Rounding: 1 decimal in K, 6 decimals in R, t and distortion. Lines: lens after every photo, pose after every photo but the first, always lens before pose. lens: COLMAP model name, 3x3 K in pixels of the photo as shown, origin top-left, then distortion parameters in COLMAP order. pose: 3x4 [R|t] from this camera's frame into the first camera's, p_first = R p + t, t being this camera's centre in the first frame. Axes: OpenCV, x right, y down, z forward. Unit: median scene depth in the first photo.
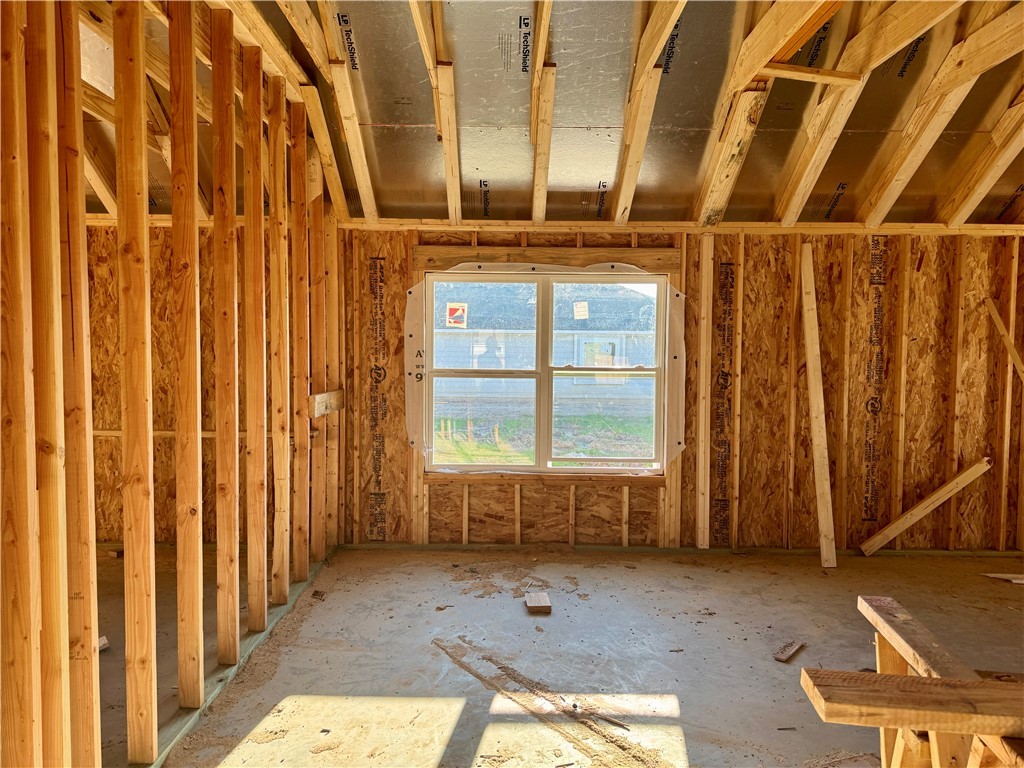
lens RADIAL K [[721.1, 0, 510.3], [0, 721.1, 386.8], [0, 0, 1]] dist [0.021446, -0.024711]
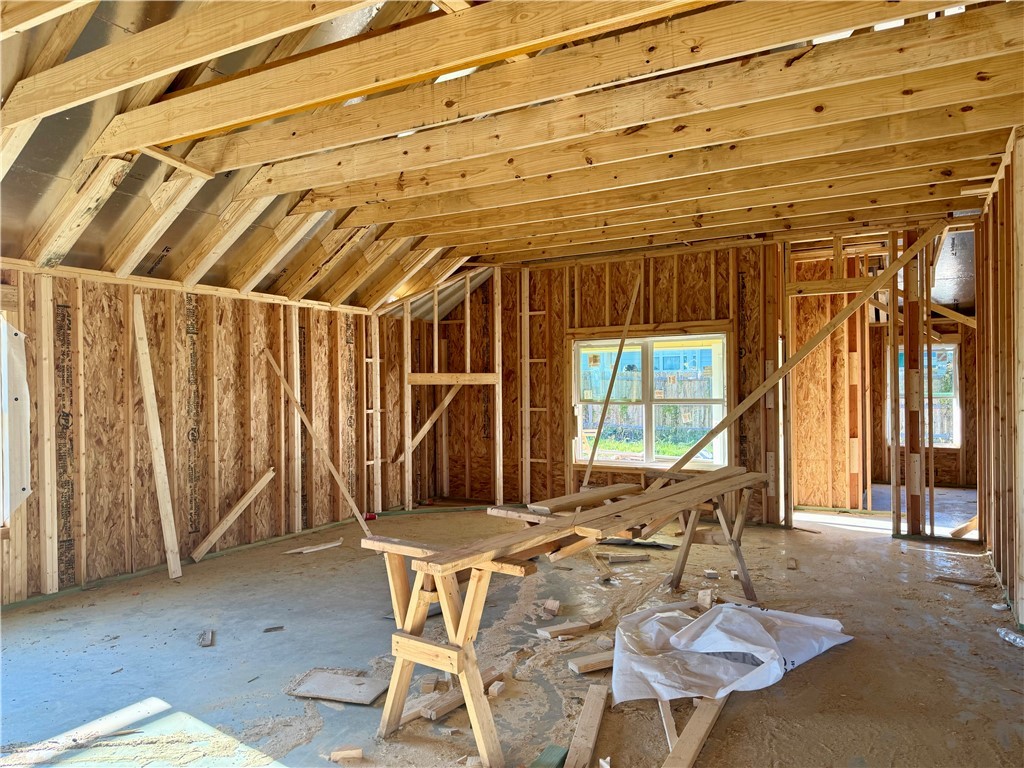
lens RADIAL K [[721.1, 0, 511.4], [0, 721.1, 384.6], [0, 0, 1]] dist [0.021446, -0.024711]
pose [[0.484544, -0.012548, 0.874677, -0.288811], [0.060908, 0.997954, -0.019425, -0.001907], [-0.872644, 0.062688, 0.484317, -0.038491]]
